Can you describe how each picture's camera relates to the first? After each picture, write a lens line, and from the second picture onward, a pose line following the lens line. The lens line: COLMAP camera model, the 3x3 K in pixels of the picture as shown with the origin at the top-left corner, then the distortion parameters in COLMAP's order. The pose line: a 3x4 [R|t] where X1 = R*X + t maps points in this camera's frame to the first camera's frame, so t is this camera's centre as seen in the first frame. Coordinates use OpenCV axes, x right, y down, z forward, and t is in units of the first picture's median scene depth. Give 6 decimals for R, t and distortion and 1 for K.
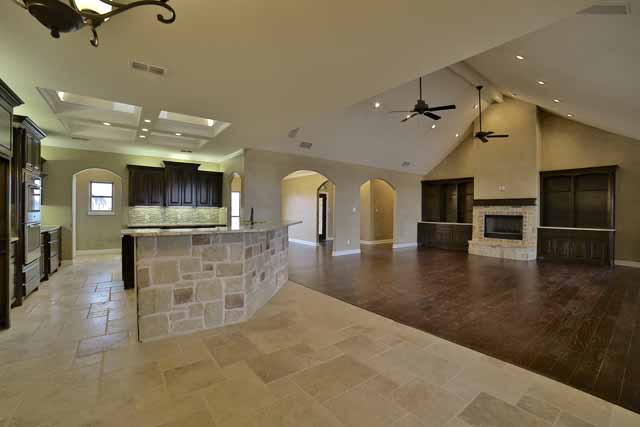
lens RADIAL K [[284.6, 0, 320.0], [0, 284.6, 213.5], [0, 0, 1]] dist [-0.047359, 0.000708]
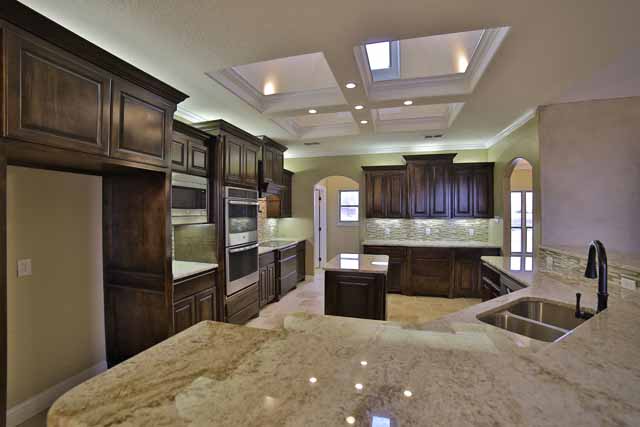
lens RADIAL K [[284.6, 0, 320.0], [0, 284.6, 213.5], [0, 0, 1]] dist [-0.047359, 0.000708]
pose [[0.619756, -0.003429, -0.784787, -0.114452], [0.000674, 0.999992, -0.003837, -0.034951], [0.784794, 0.001849, 0.619754, 0.361767]]
